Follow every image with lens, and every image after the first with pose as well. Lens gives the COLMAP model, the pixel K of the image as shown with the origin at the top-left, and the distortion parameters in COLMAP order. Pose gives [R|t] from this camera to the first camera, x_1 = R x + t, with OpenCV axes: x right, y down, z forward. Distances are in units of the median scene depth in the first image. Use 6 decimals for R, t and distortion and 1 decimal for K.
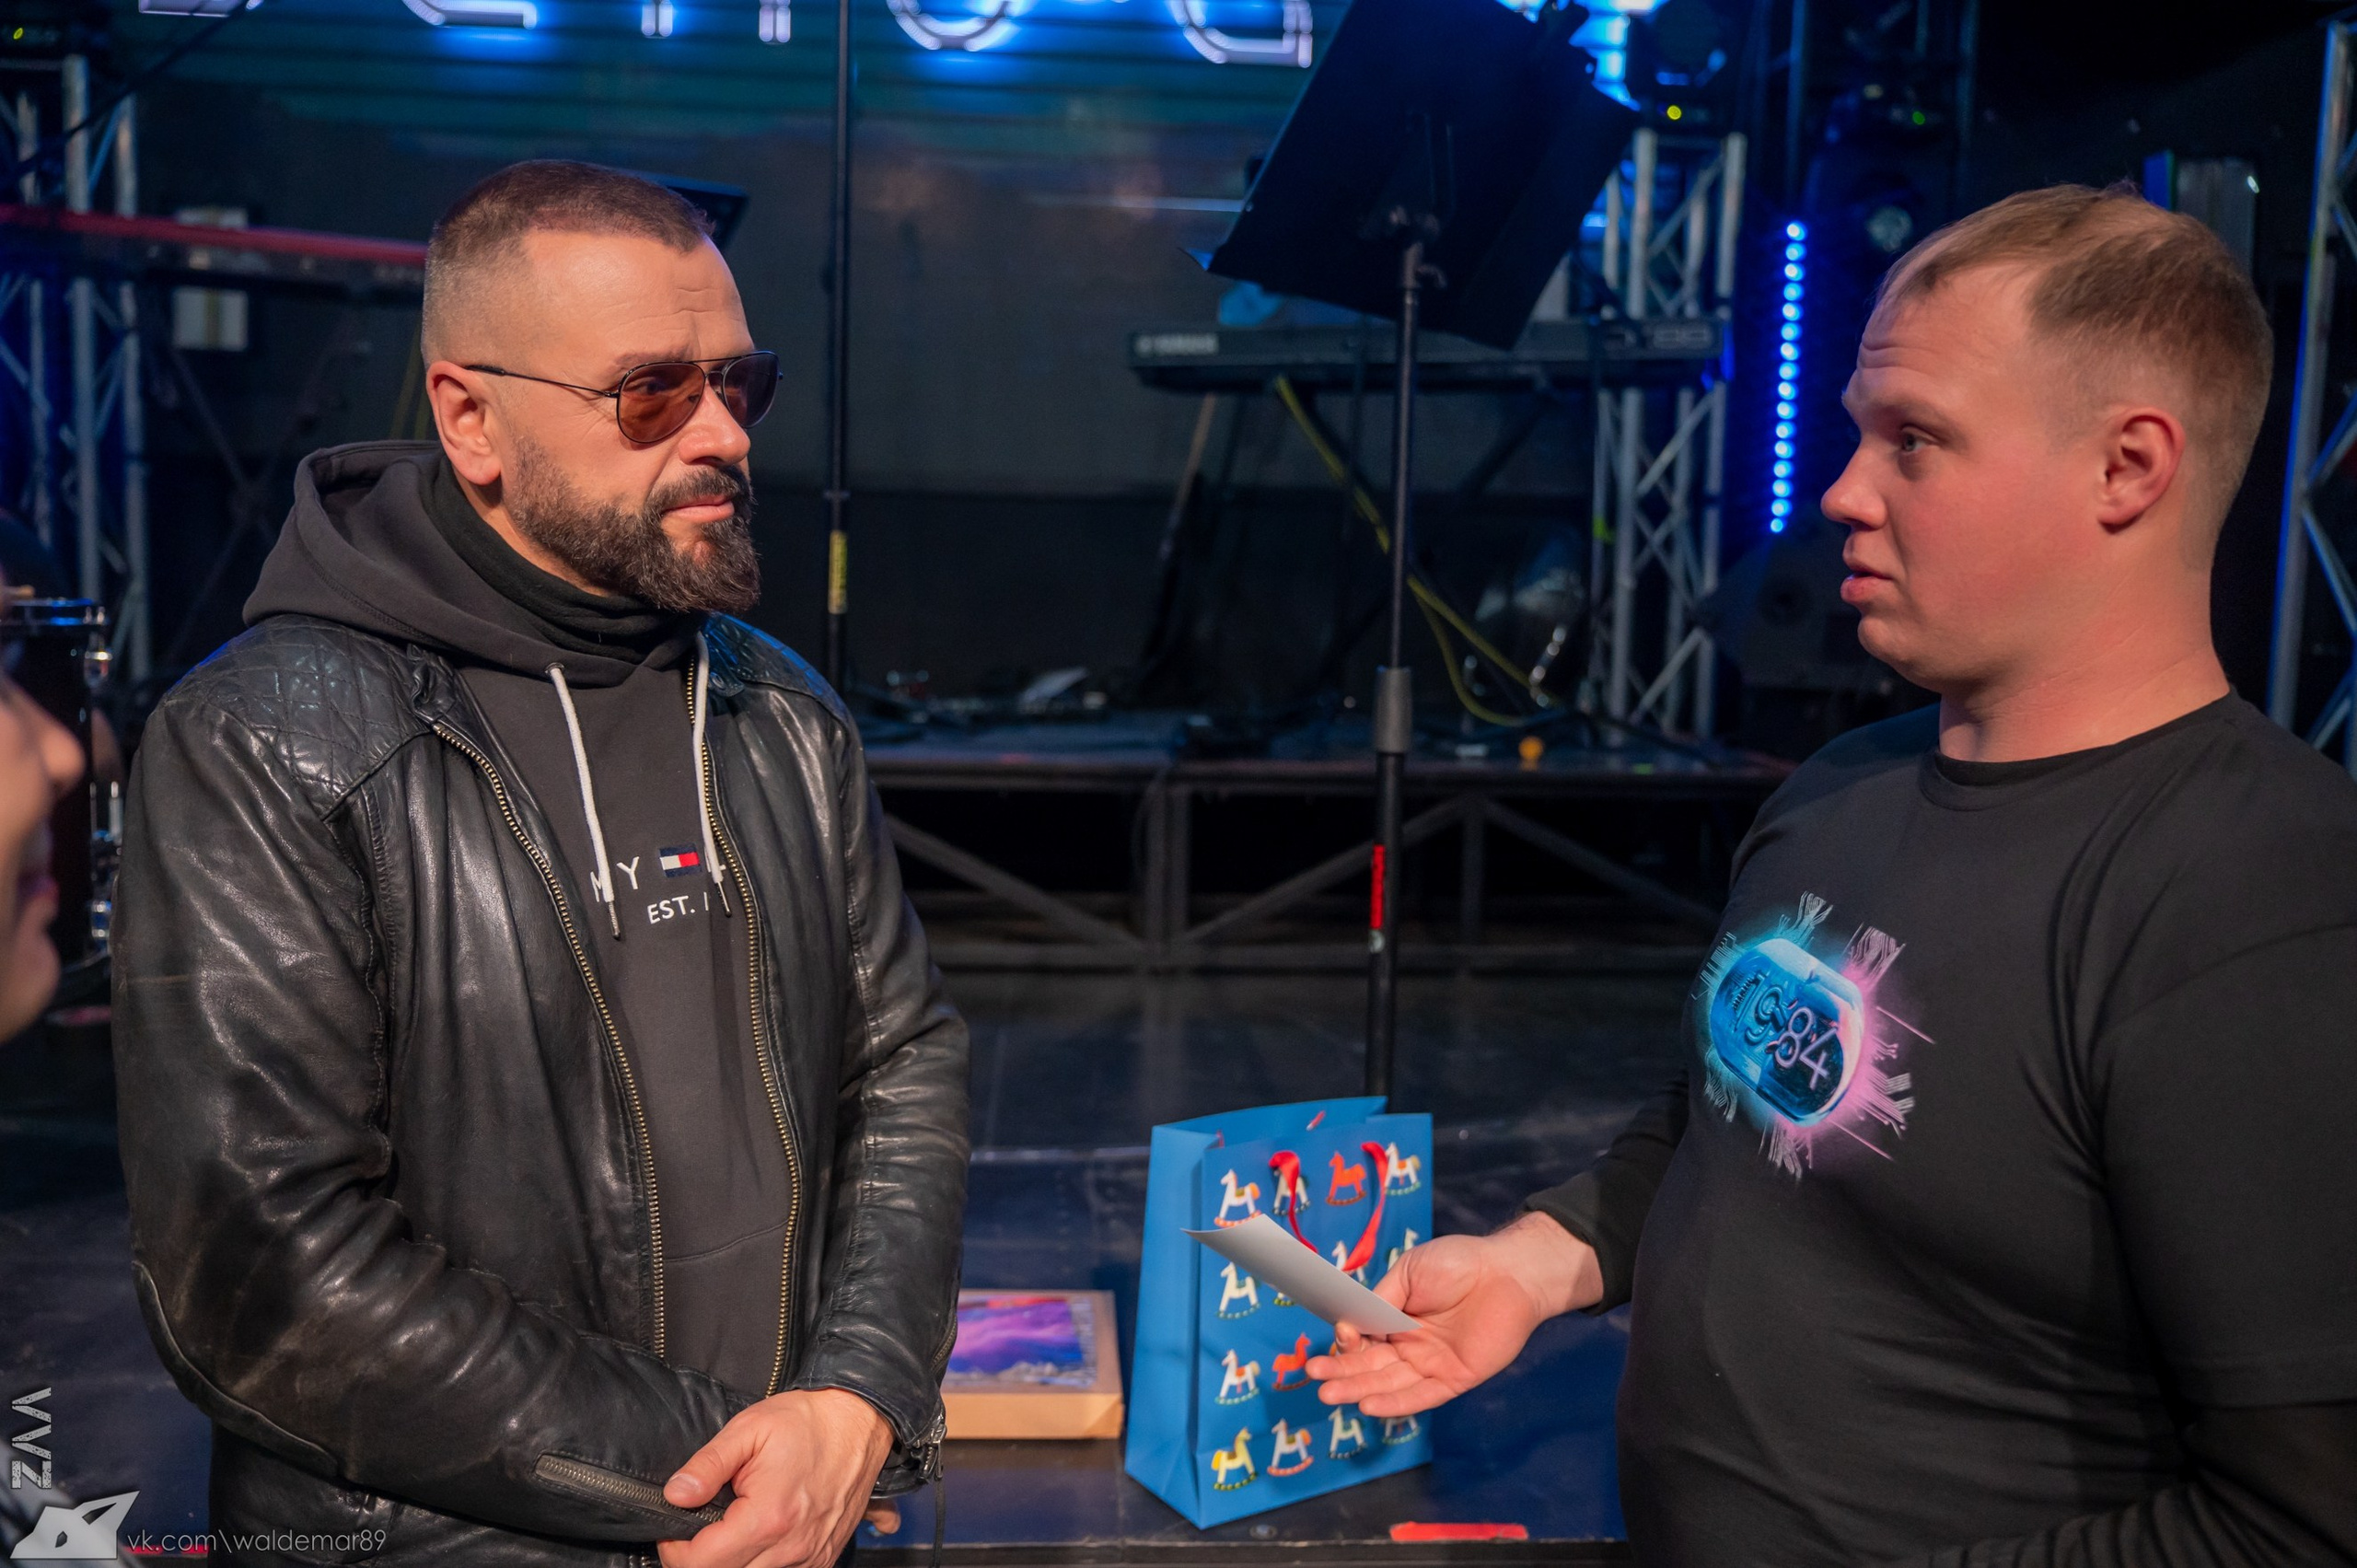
lens RADIAL K [[1832.5, 0, 1159.8], [0, 1832.5, 772.5], [0, 0, 1]] dist [-0.004095, -0.018079]
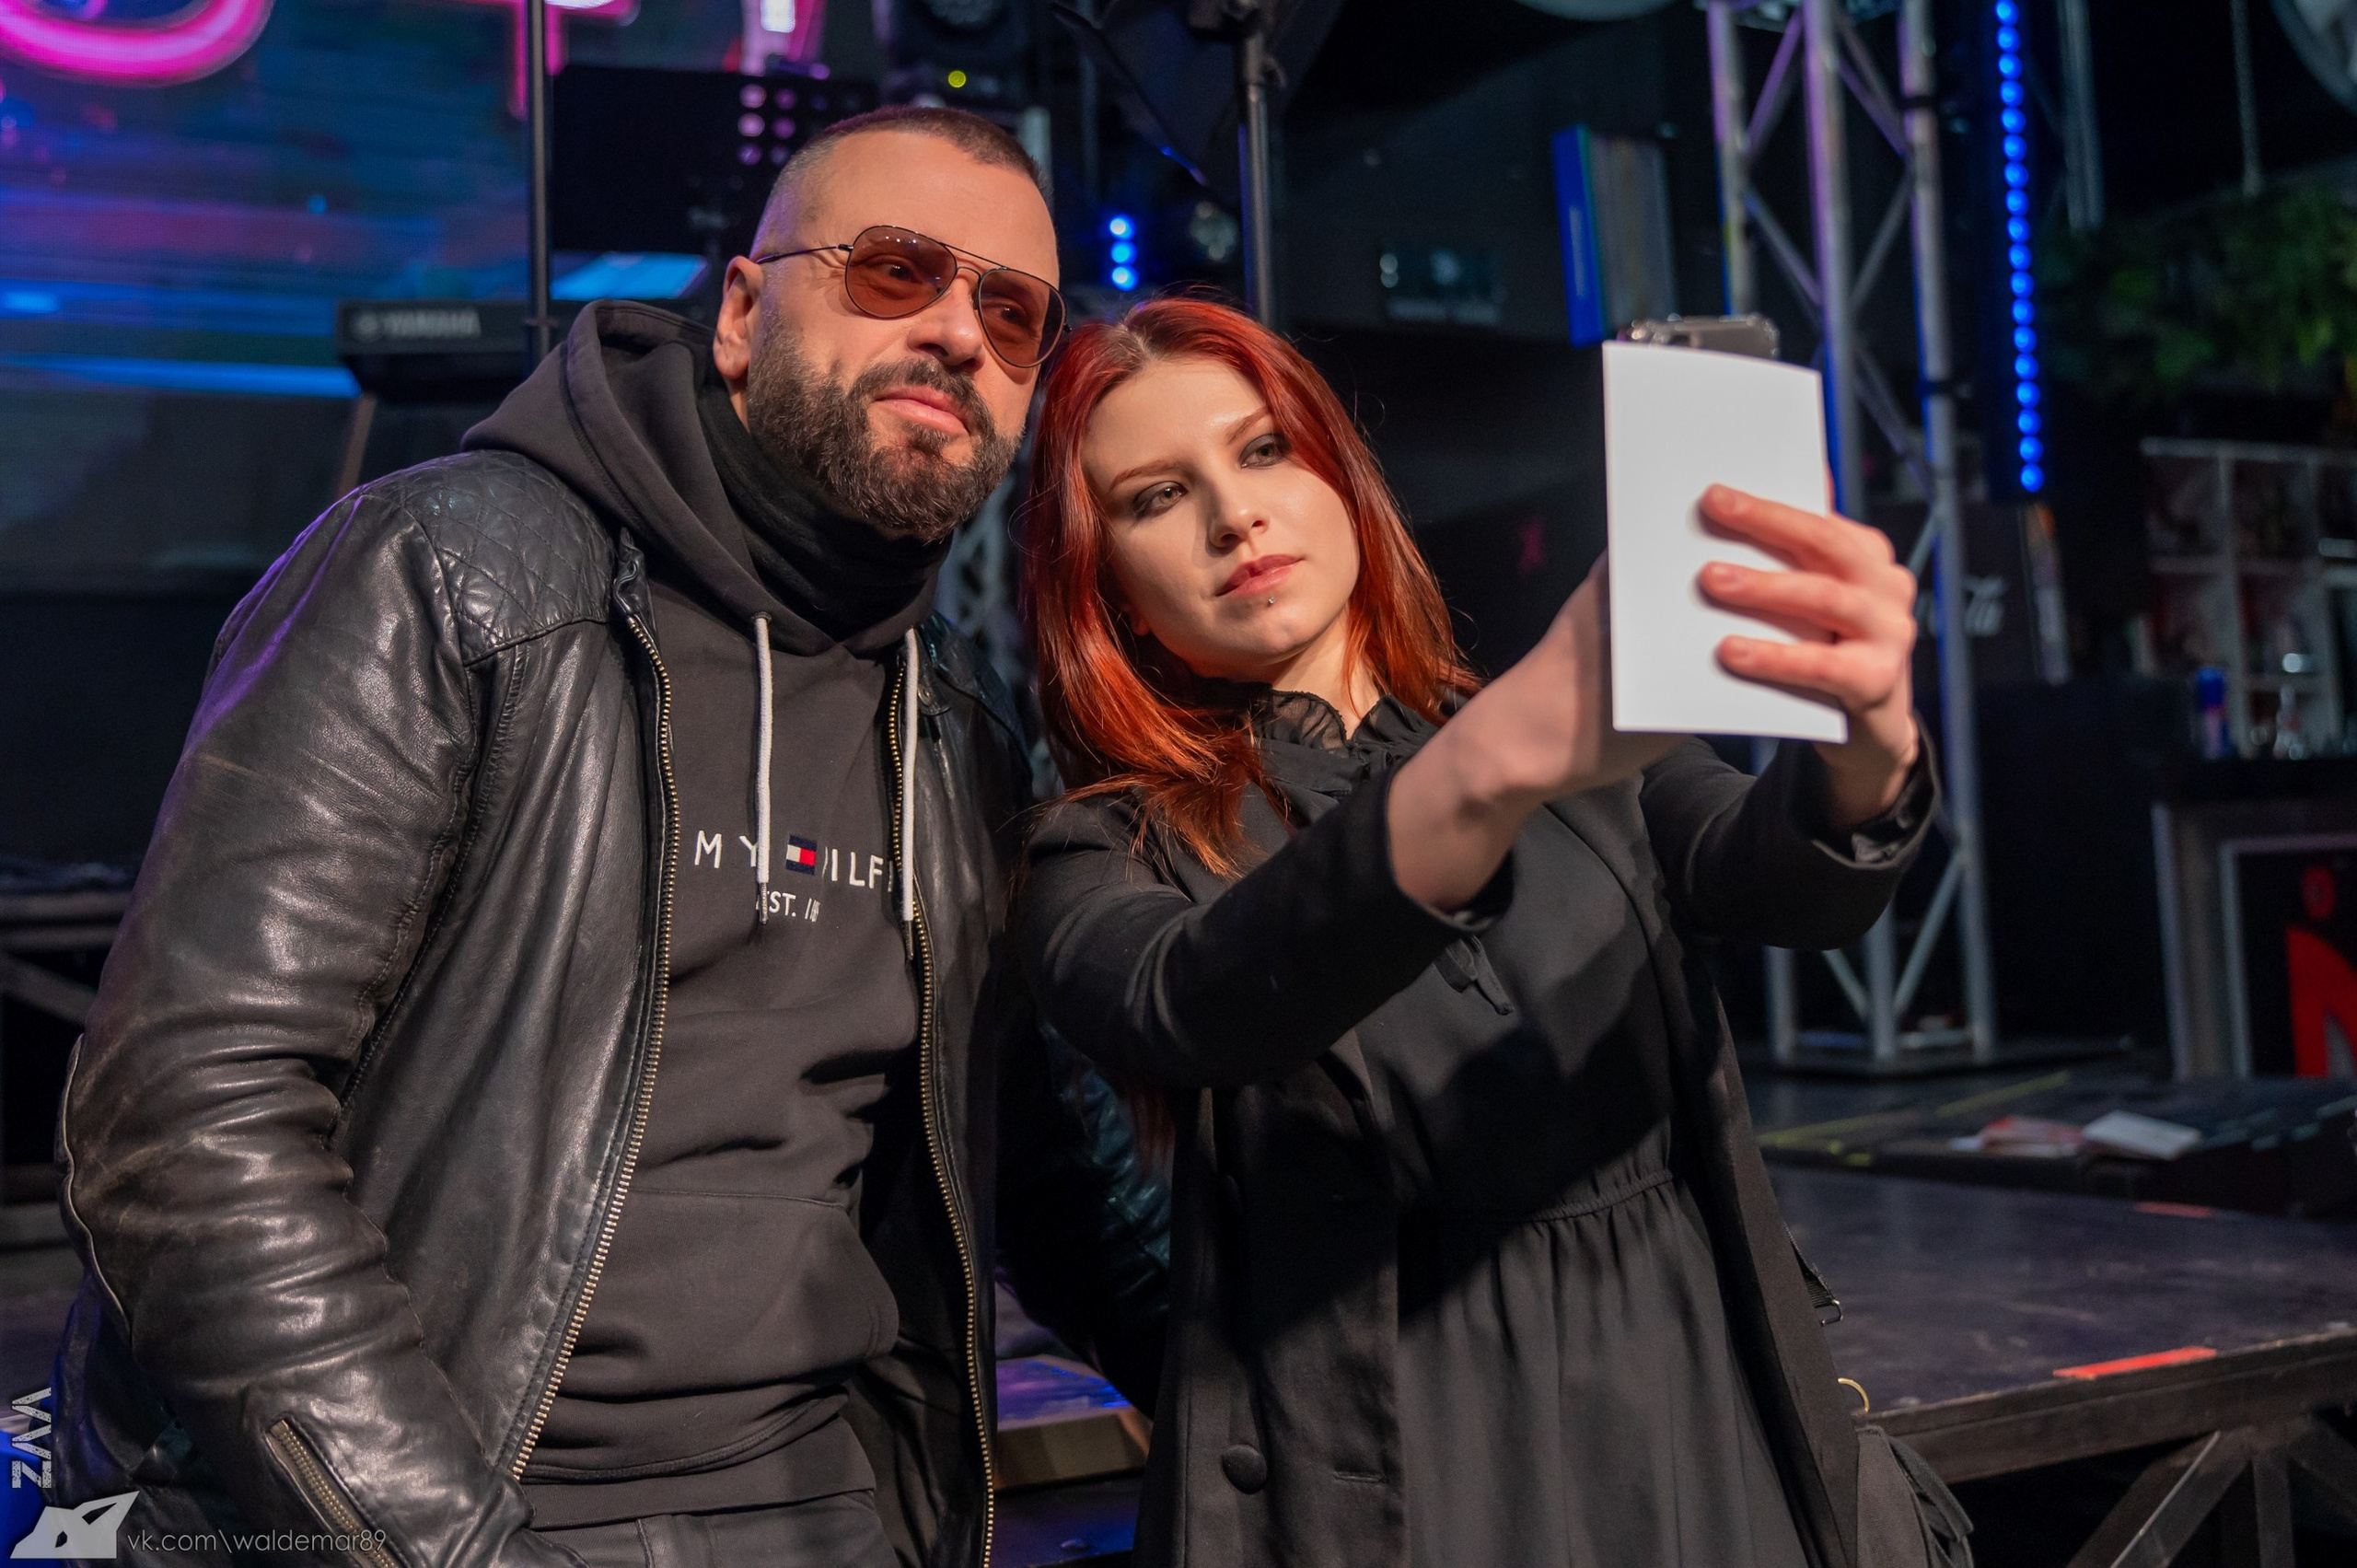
lens RADIAL K [[2771.6, 0, 1163.5], [0, 2771.6, 605.5], [0, 0, 1]] dist [-0.012550, 0.000000]
pose [[0.888156, -0.022796, 0.458977, -0.258787], [0.114126, 0.978420, -0.172246, 0.097885], [-0.445146, 0.205363, 0.871591, -0.023333]]
